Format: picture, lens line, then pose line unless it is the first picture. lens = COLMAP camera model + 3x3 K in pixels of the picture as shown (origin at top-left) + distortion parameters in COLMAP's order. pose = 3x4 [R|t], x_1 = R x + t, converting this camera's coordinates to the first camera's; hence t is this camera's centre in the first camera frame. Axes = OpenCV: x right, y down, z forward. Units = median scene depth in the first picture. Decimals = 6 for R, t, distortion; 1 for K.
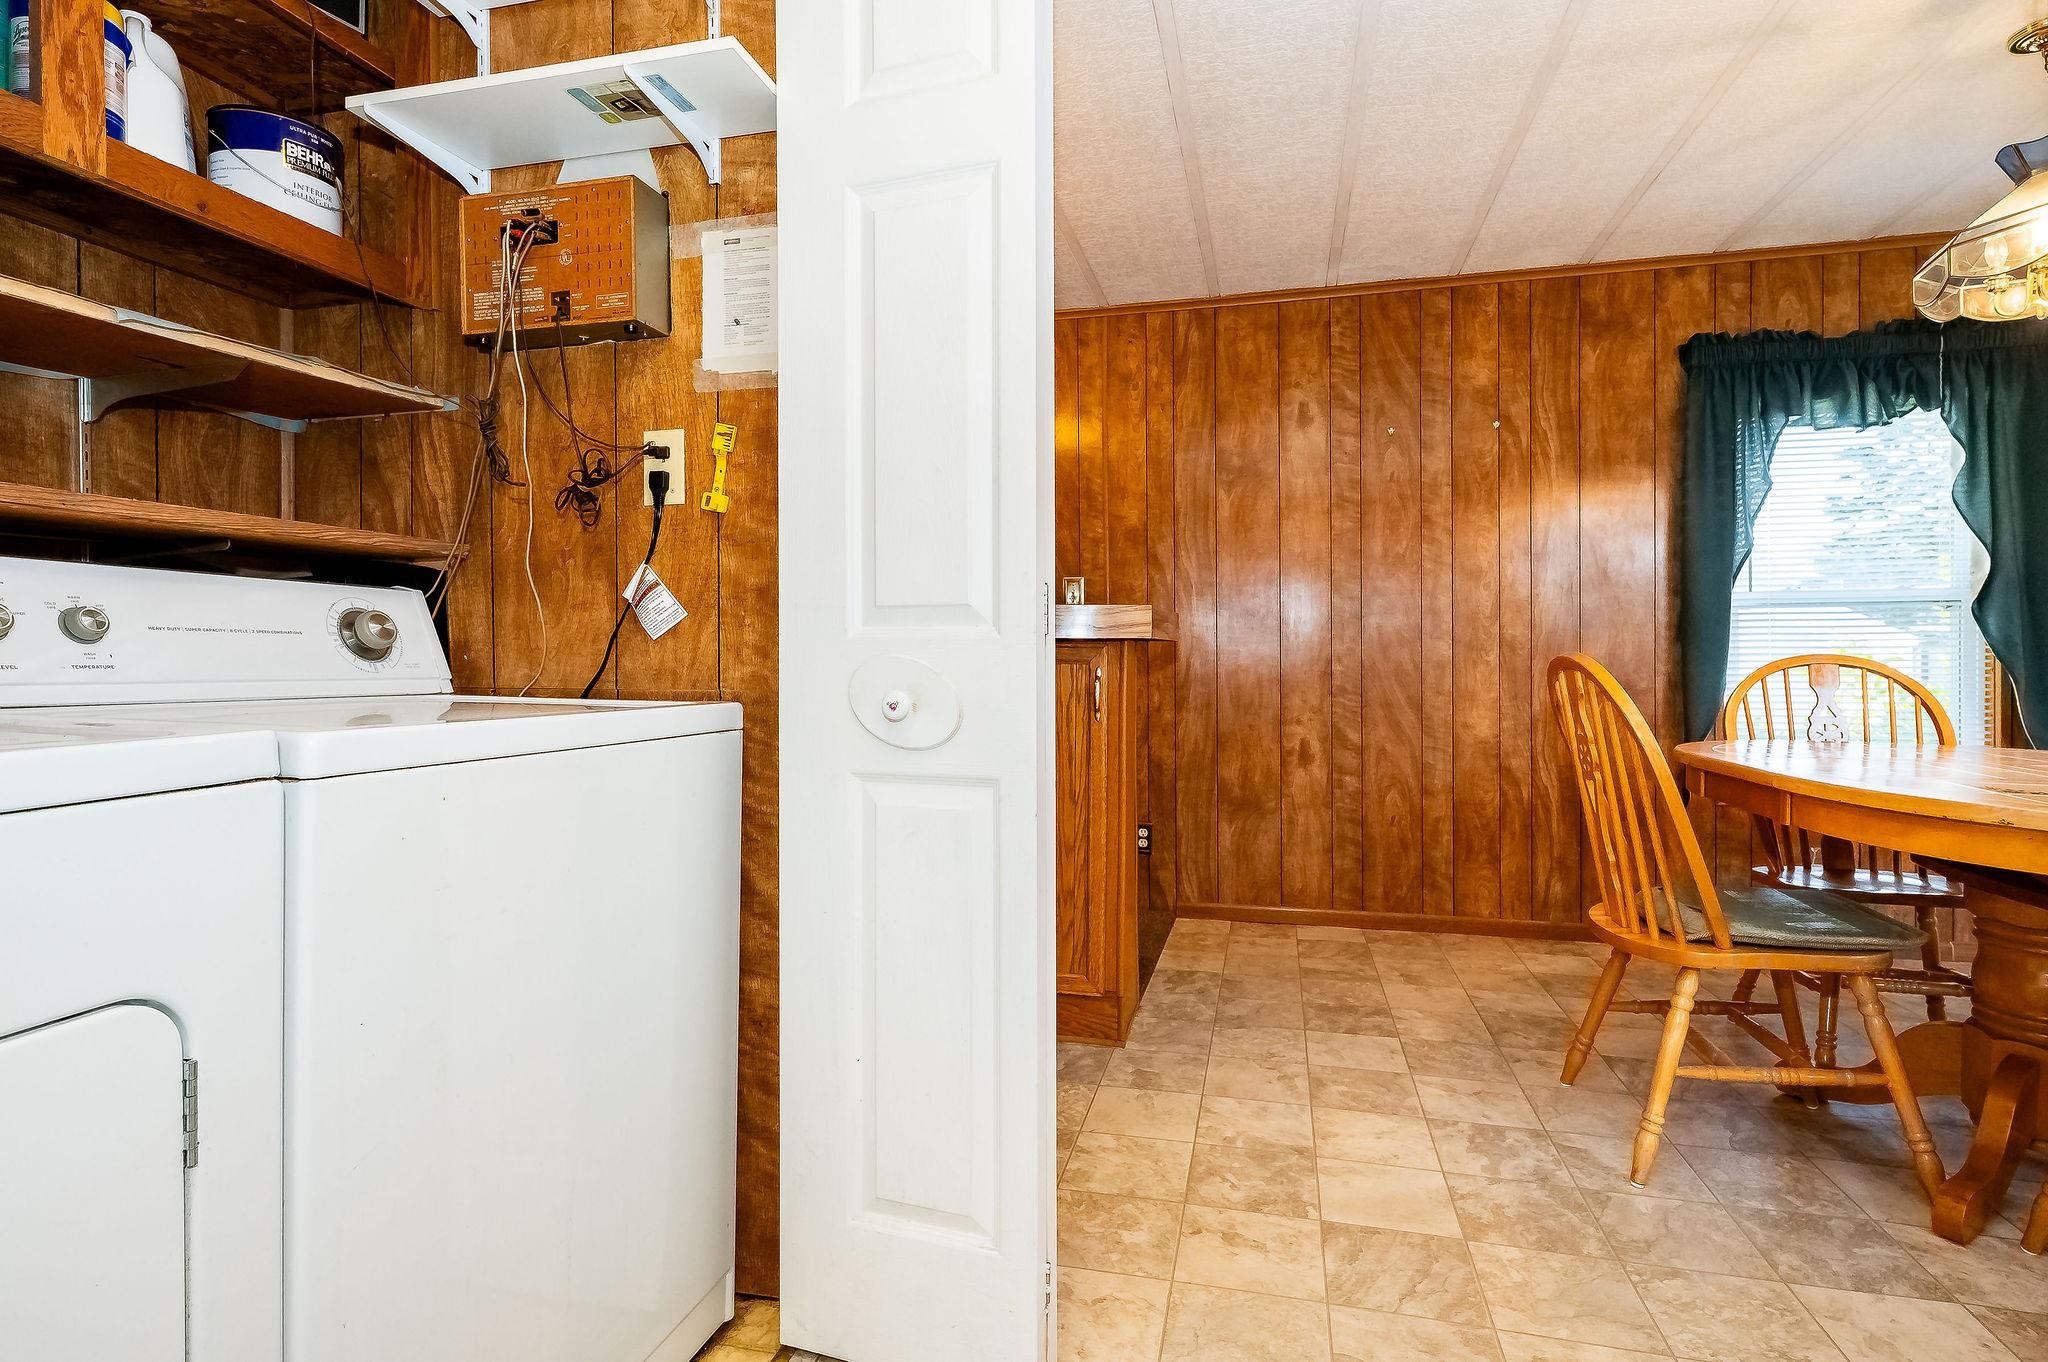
lens RADIAL K [[1045.5, 0, 996.7], [0, 1045.5, 653.3], [0, 0, 1]] dist [-0.000747, -0.001925]
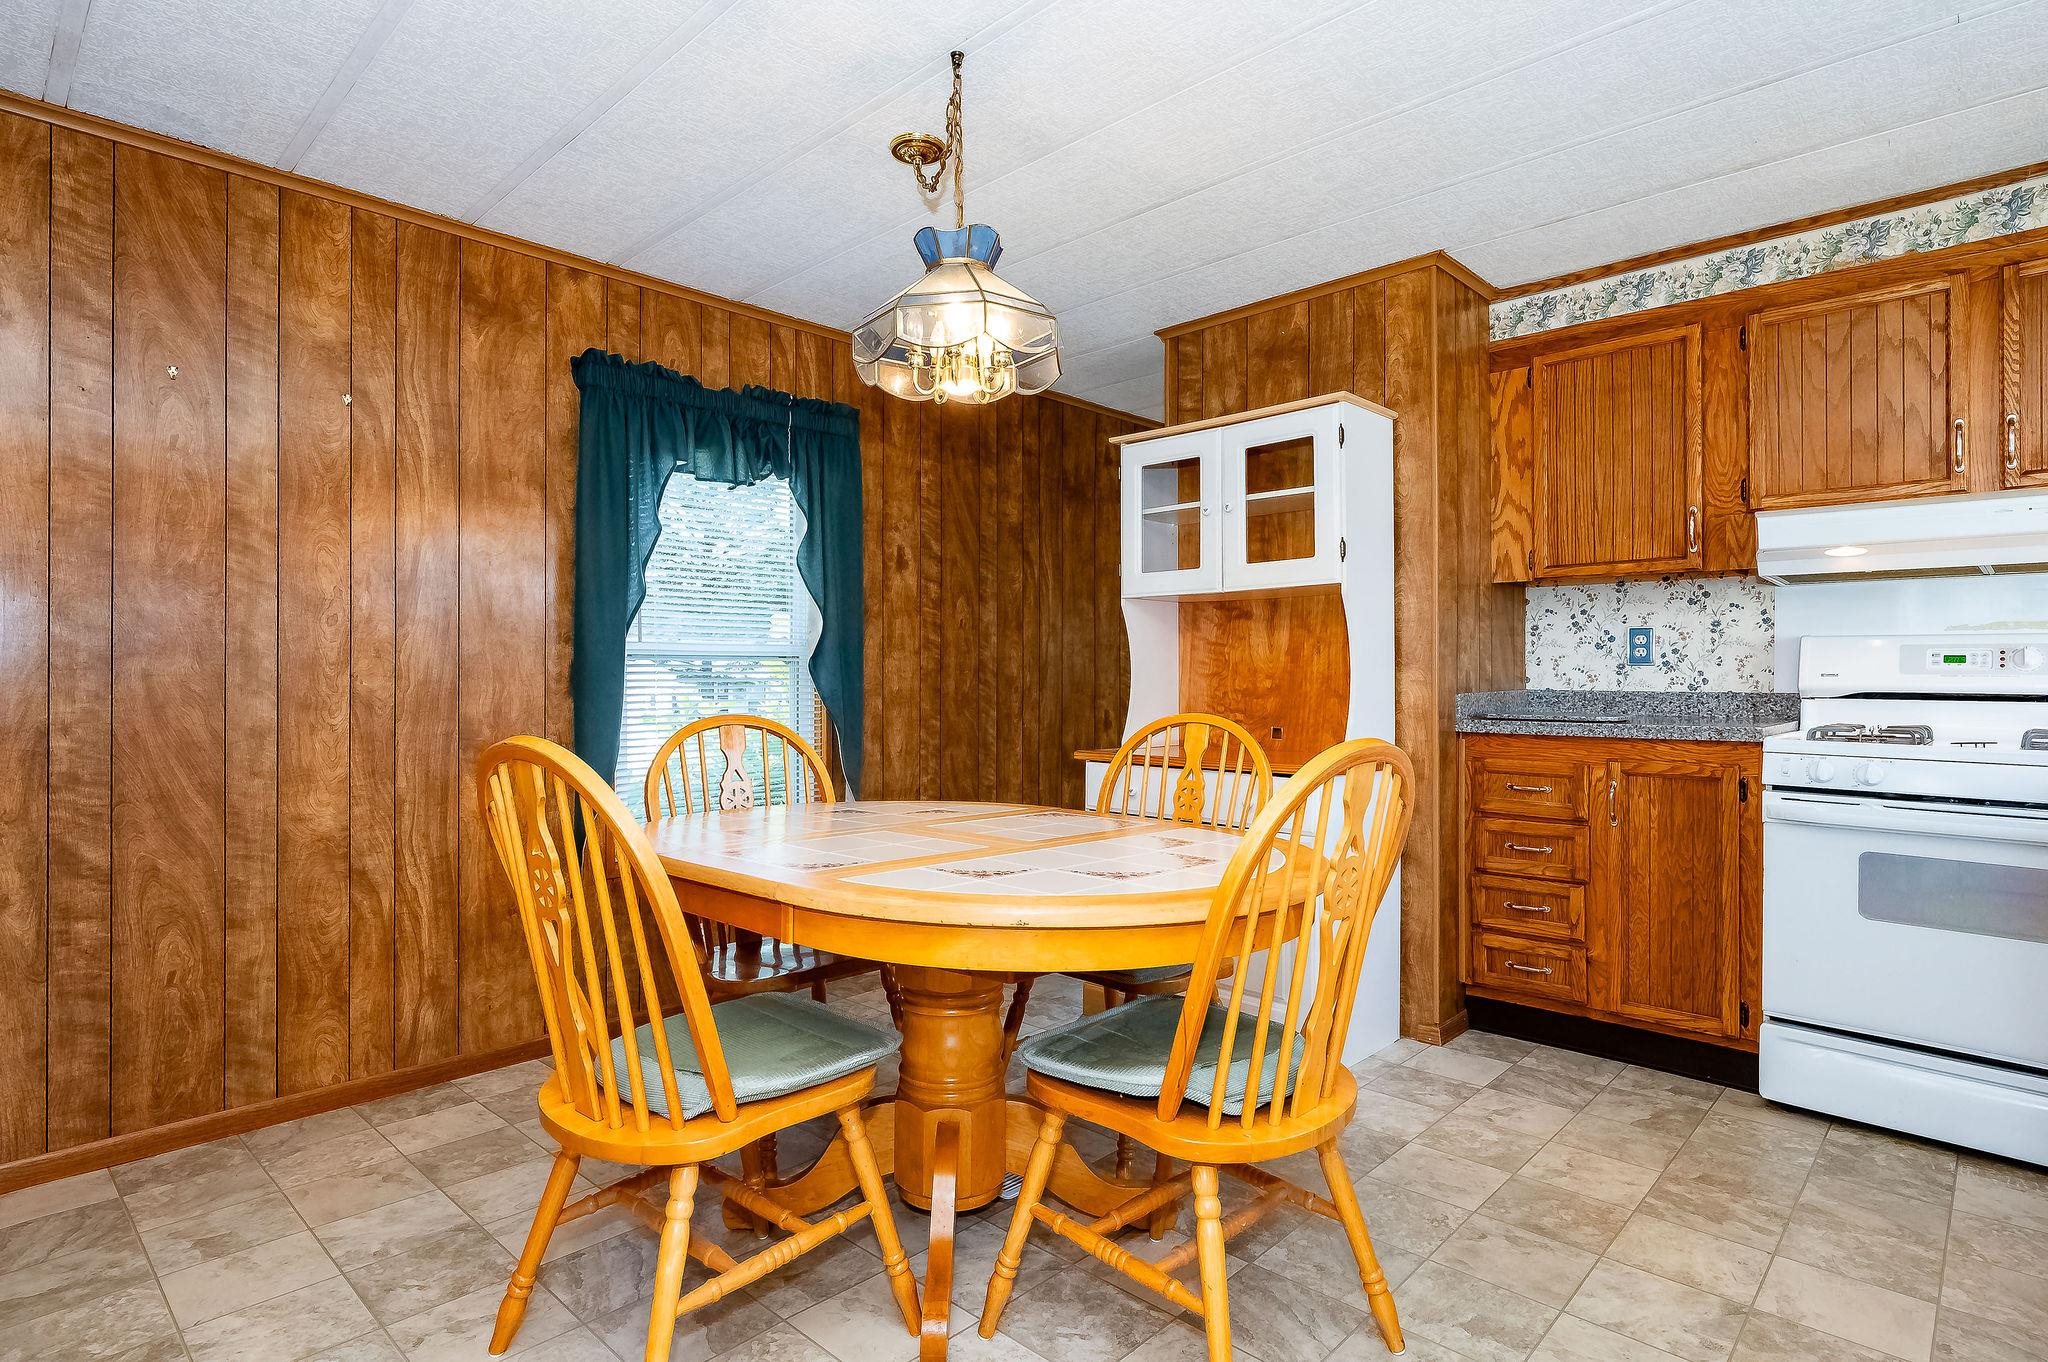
lens RADIAL K [[1045.5, 0, 1032.2], [0, 1045.5, 670.3], [0, 0, 1]] dist [-0.000747, -0.001925]
pose [[0.477799, 0.010223, 0.878410, 0.071034], [0.003251, 0.999905, -0.013405, -0.019359], [-0.878463, 0.009260, 0.477720, 0.241150]]
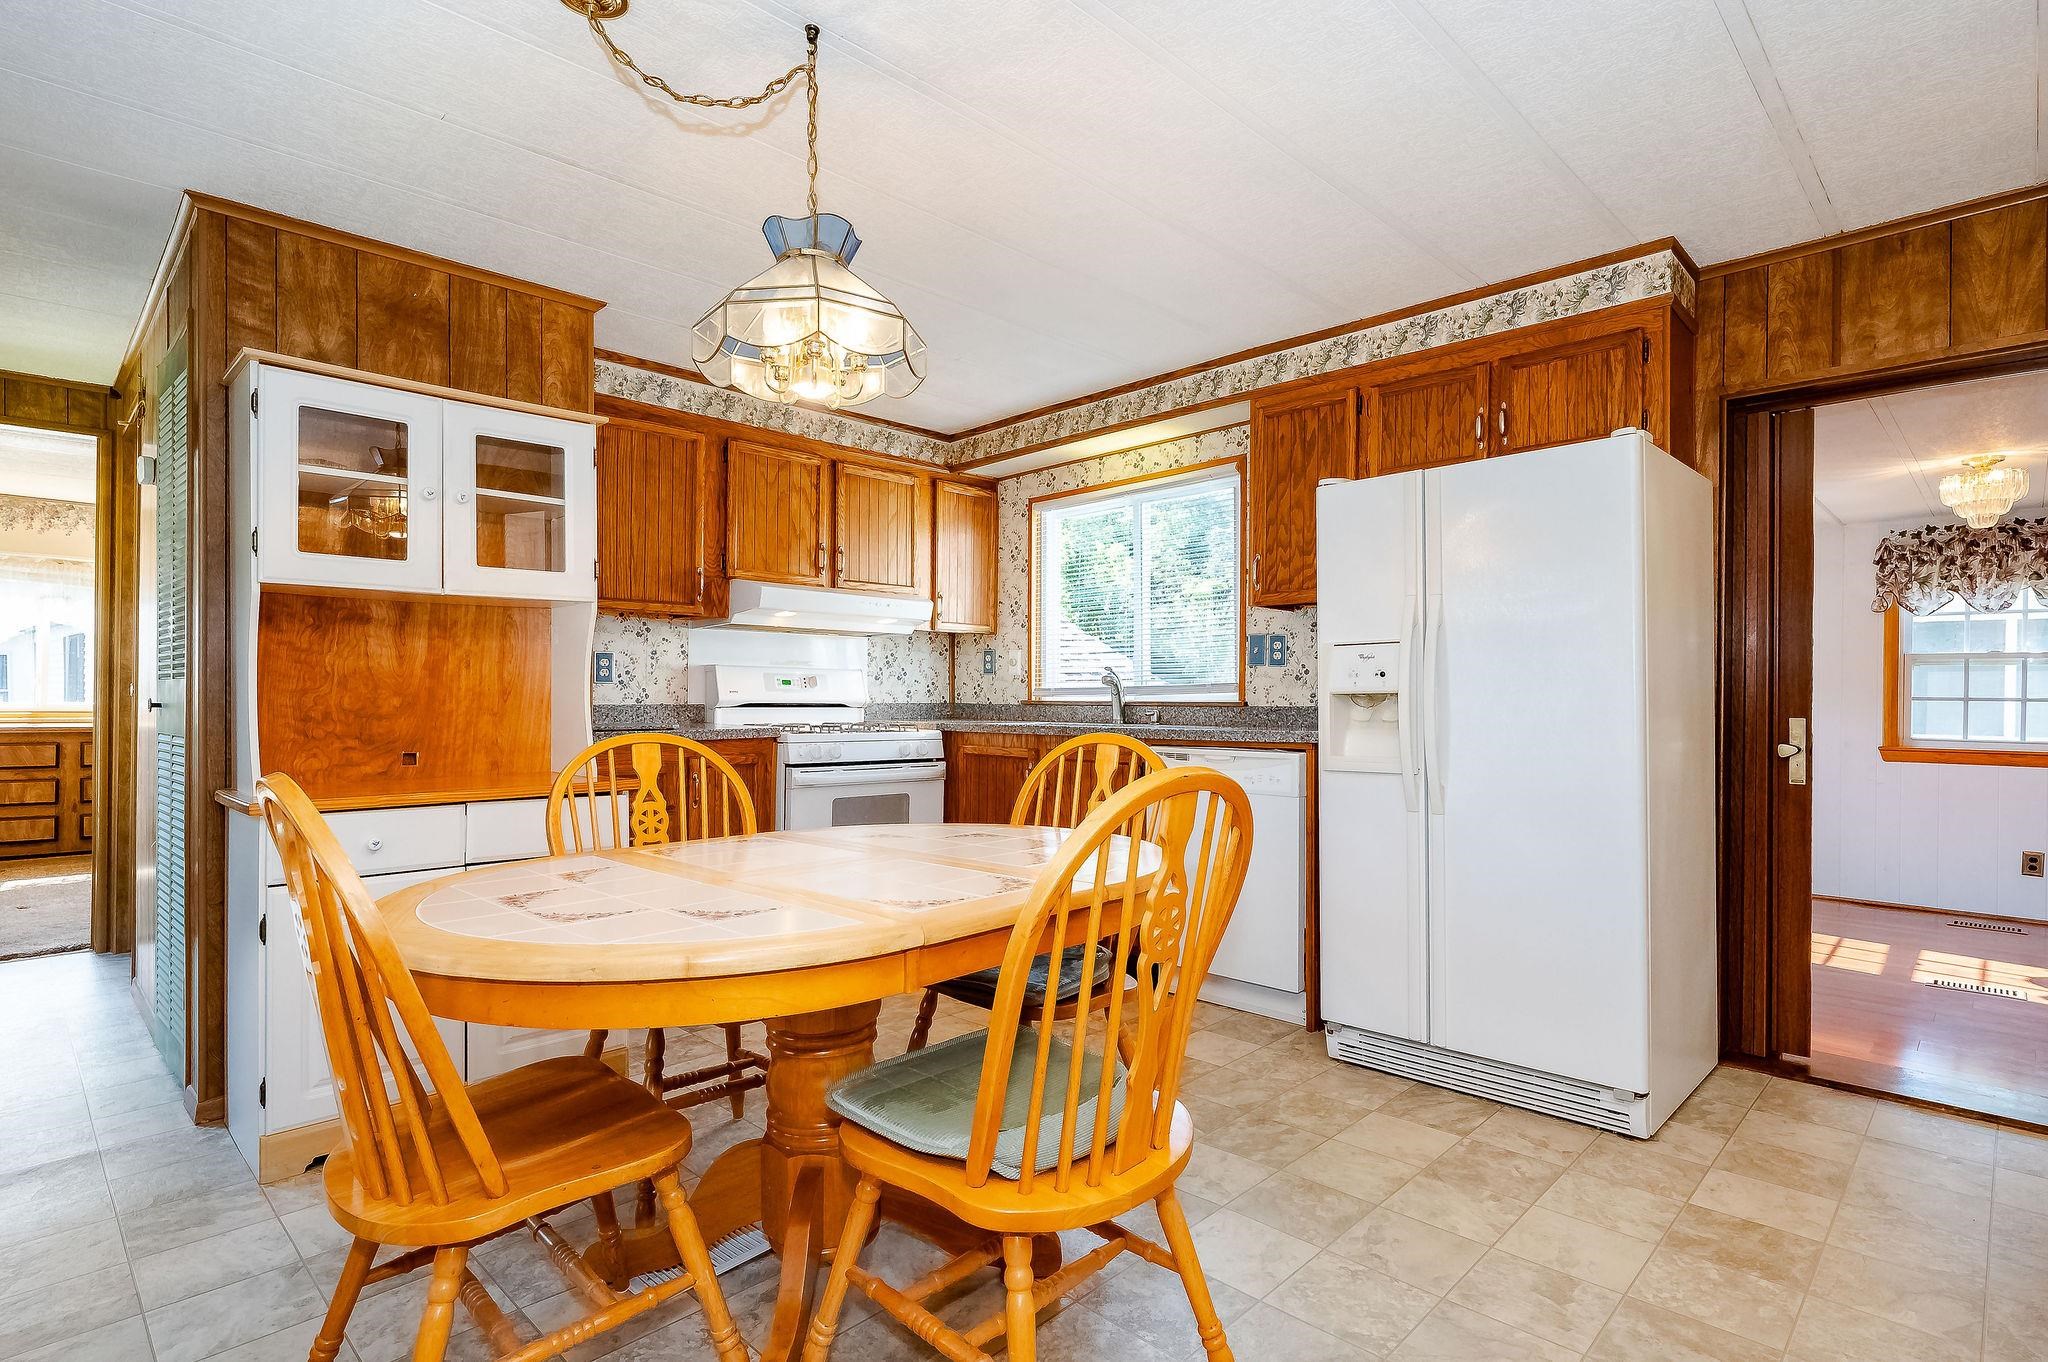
lens RADIAL K [[1045.5, 0, 1040.9], [0, 1045.5, 699.5], [0, 0, 1]] dist [-0.000747, -0.001925]
pose [[-0.878743, -0.000718, 0.477295, 0.187408], [0.005031, 0.999929, 0.010767, -0.026966], [-0.477269, 0.011863, -0.878677, 0.974509]]
